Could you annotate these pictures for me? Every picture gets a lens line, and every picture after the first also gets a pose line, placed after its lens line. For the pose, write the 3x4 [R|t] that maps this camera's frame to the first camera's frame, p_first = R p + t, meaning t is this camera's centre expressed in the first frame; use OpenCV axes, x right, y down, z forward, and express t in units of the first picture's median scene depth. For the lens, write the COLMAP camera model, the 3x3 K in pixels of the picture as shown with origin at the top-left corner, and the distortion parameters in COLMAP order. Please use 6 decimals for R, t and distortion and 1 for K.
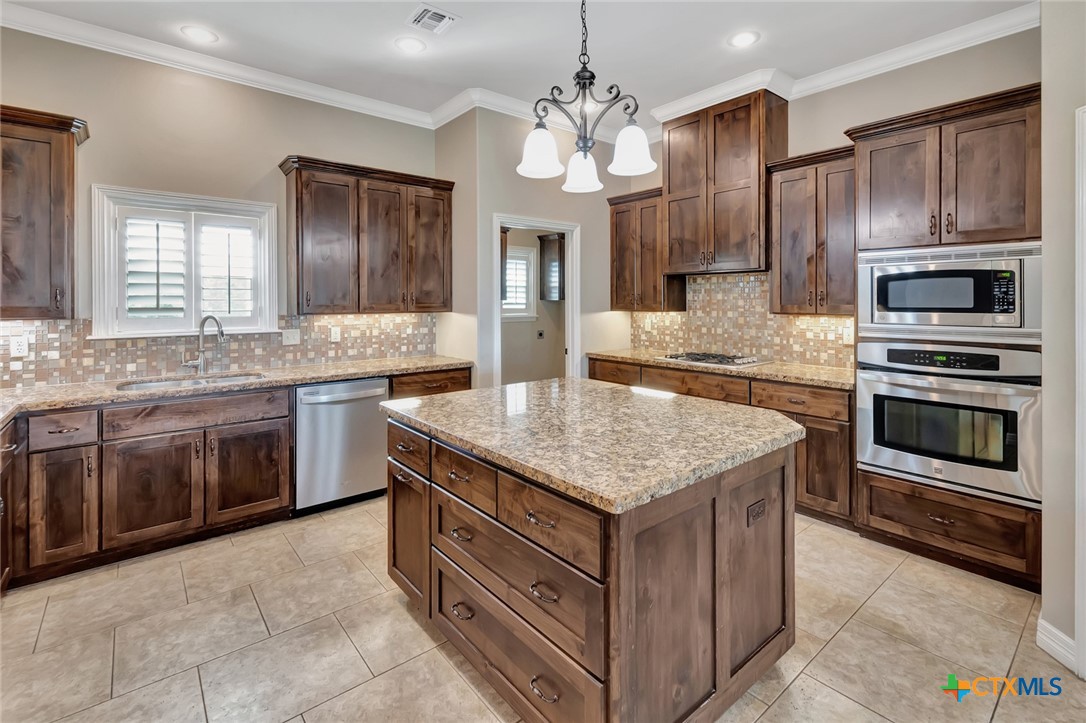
lens RADIAL K [[485.7, 0, 524.7], [0, 485.7, 304.7], [0, 0, 1]] dist [0.003141, 0.000226]
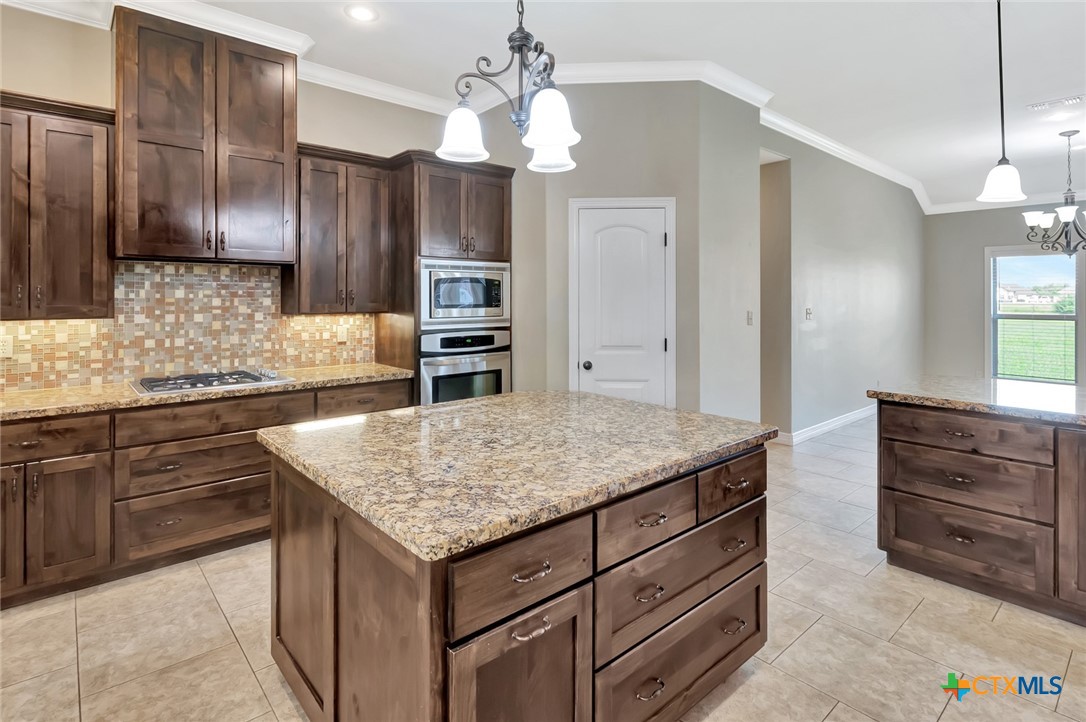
lens RADIAL K [[549.7, 0, 548.8], [0, 549.7, 295.8], [0, 0, 1]] dist [0.001557, 0.000076]
pose [[-0.044982, 0.004425, 0.998978, -0.487910], [0.008081, 0.999959, -0.004066, -0.006895], [-0.998955, 0.007890, -0.045016, 0.570540]]
